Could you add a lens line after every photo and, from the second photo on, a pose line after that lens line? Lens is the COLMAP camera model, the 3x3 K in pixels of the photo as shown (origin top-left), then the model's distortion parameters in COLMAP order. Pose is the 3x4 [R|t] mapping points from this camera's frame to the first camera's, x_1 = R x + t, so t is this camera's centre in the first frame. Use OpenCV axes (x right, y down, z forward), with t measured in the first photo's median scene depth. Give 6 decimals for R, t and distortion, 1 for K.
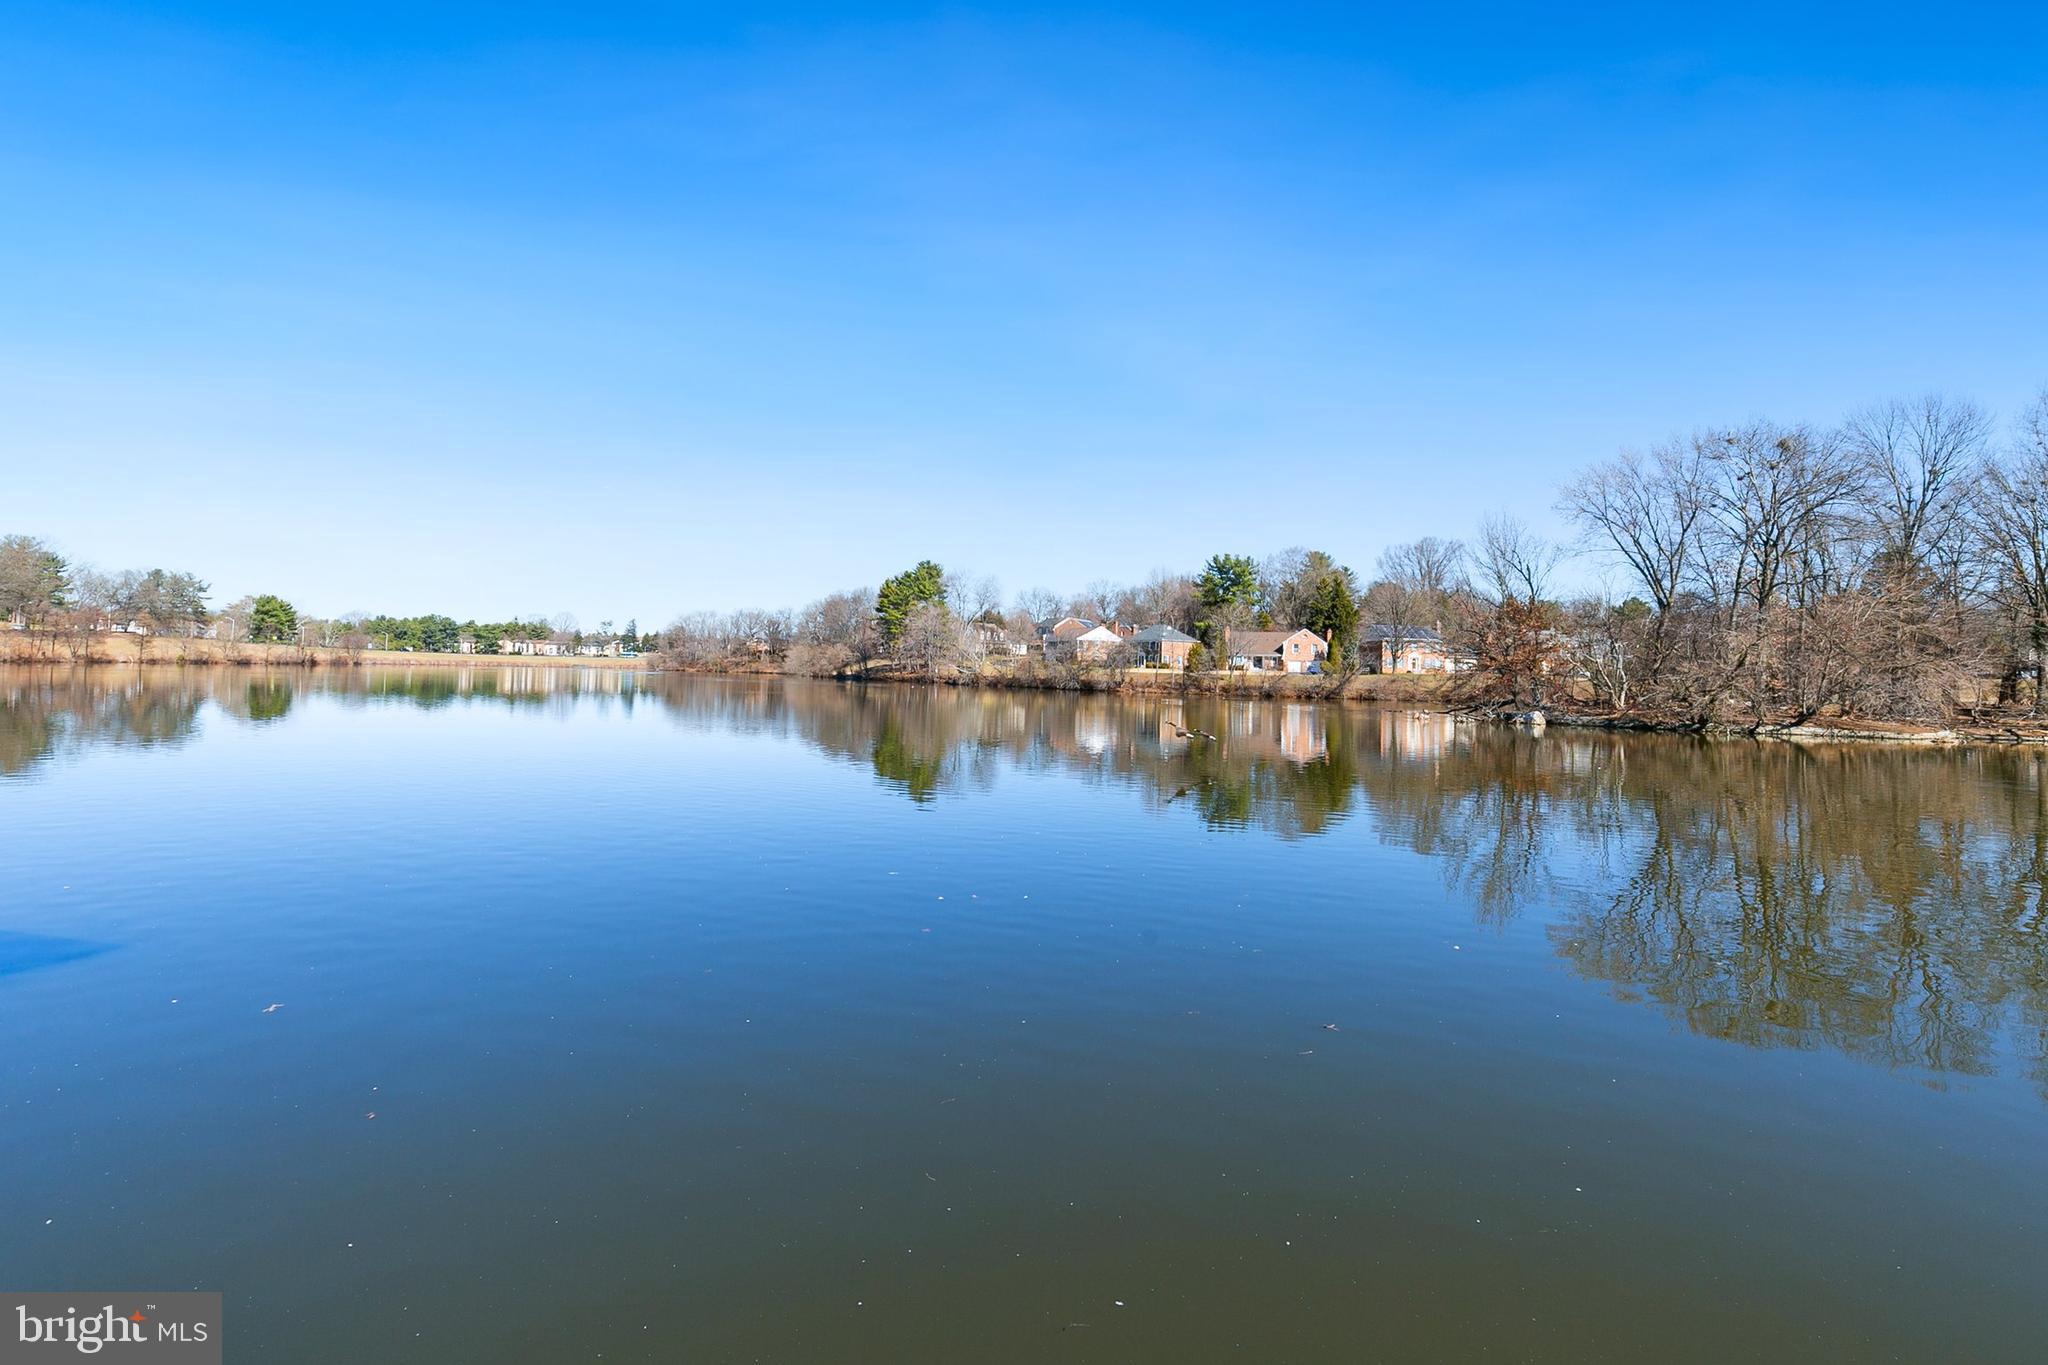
lens RADIAL K [[901.8, 0, 1012.5], [0, 901.8, 652.7], [0, 0, 1]] dist [-0.010161, -0.000342]
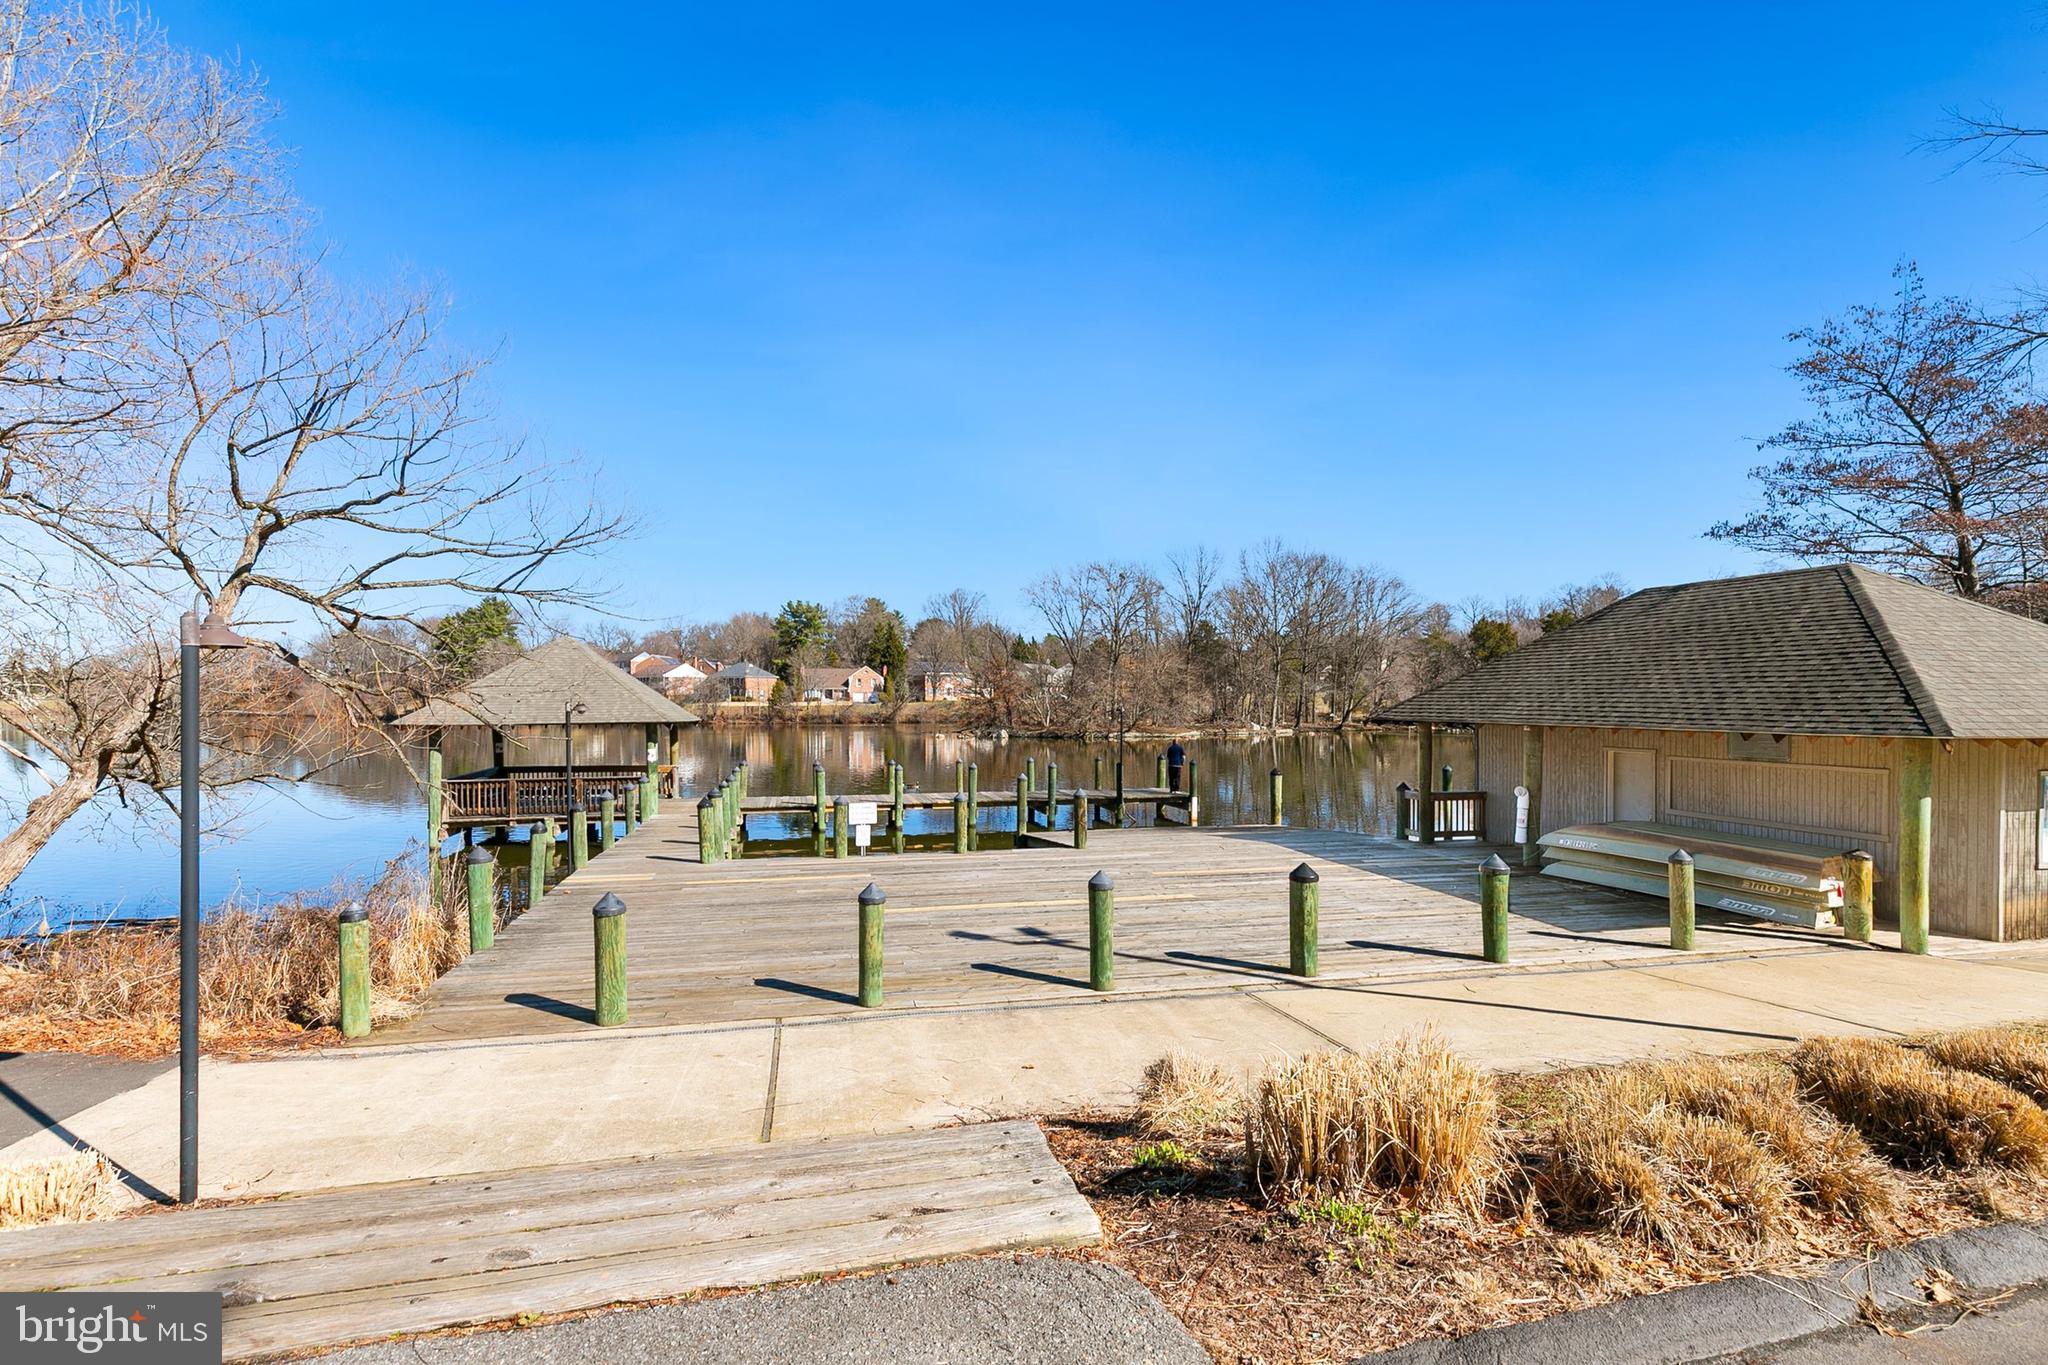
lens RADIAL K [[901.8, 0, 1013.5], [0, 901.8, 694.6], [0, 0, 1]] dist [-0.010161, -0.000342]
pose [[0.887846, -0.026448, 0.459380, -0.059913], [0.016445, 0.999533, 0.025763, -0.015665], [-0.459847, -0.015320, 0.887866, -0.177275]]
